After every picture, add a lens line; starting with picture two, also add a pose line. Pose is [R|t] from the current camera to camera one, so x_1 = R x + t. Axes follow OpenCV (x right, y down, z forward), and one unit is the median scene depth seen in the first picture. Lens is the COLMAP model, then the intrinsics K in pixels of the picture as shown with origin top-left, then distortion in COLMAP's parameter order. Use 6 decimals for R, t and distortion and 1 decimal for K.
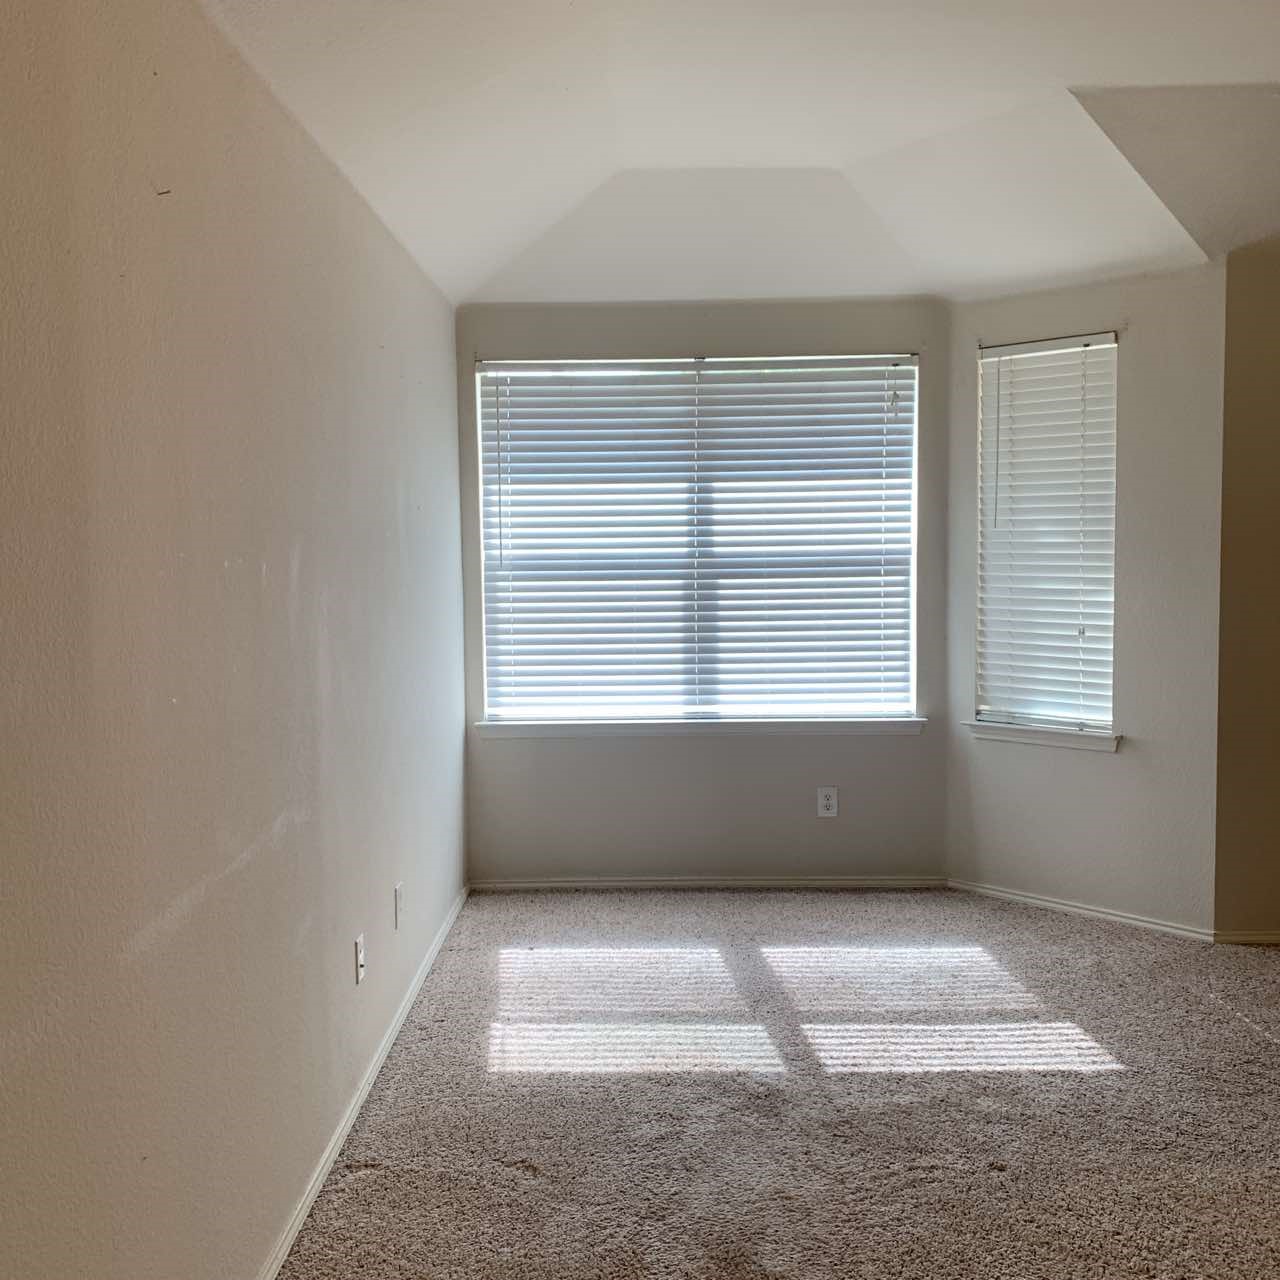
lens RADIAL K [[1308.3, 0, 619.2], [0, 1308.3, 639.2], [0, 0, 1]] dist [0.048923, -0.084632]
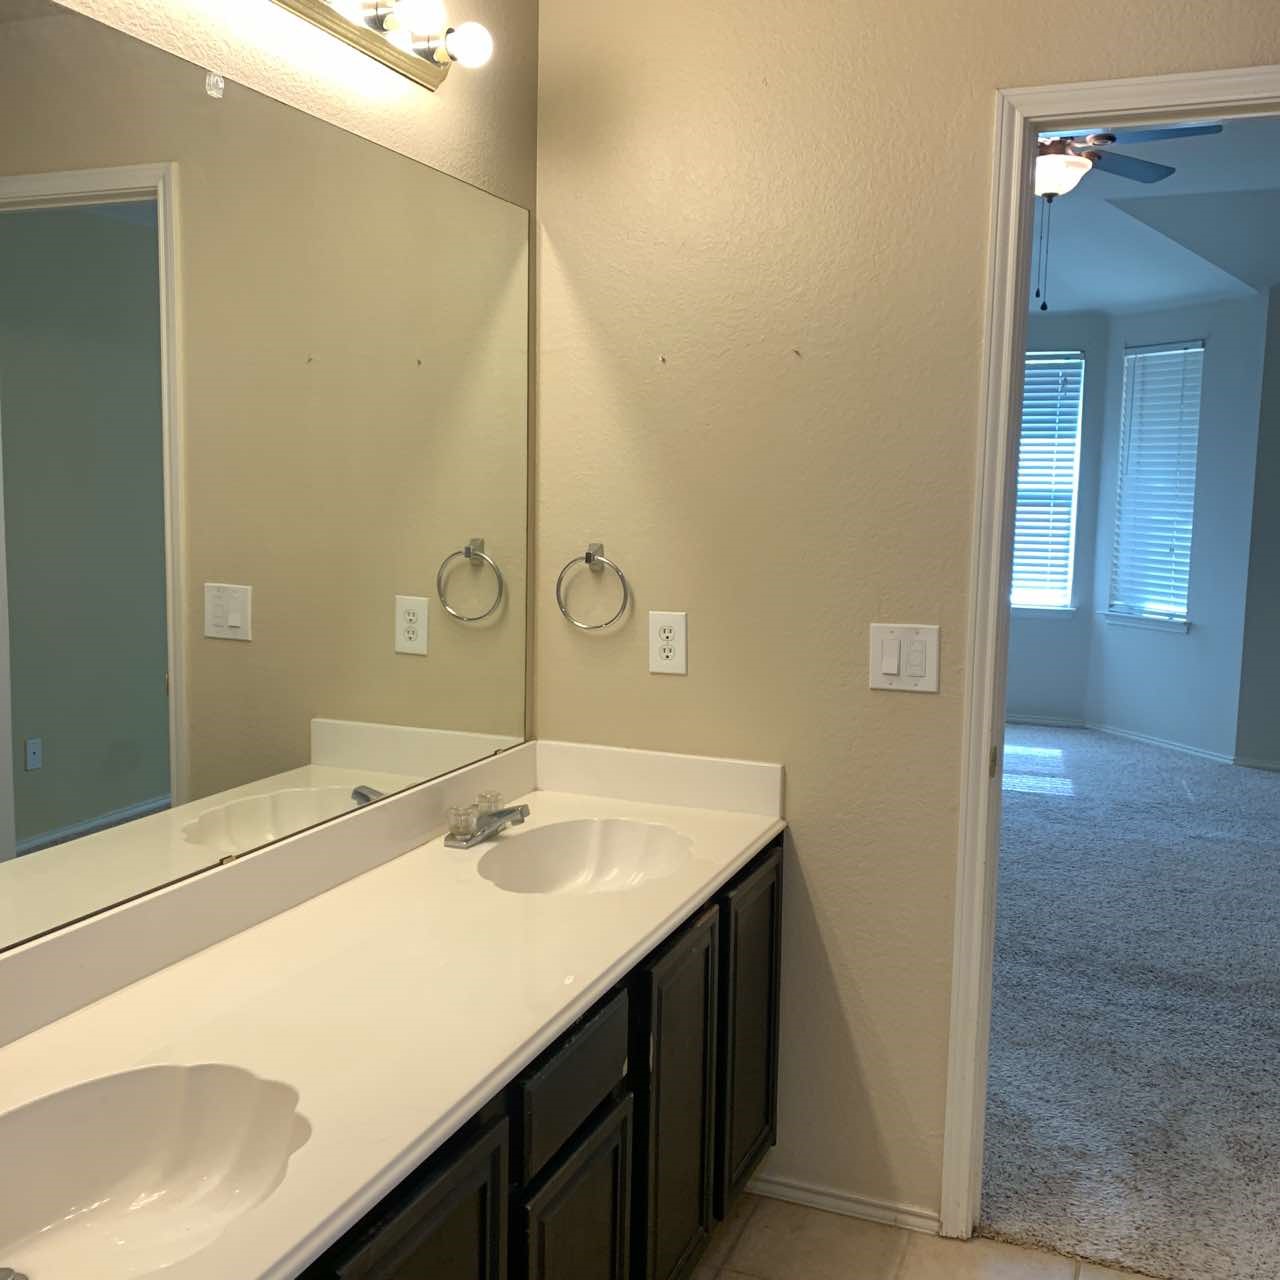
lens RADIAL K [[1308.3, 0, 619.2], [0, 1308.3, 639.2], [0, 0, 1]] dist [0.048923, -0.084632]
pose [[0.932544, 0.072513, -0.353700, 0.283043], [-0.054857, 0.996708, 0.059705, 0.036202], [0.356865, -0.036274, 0.933452, -0.519648]]
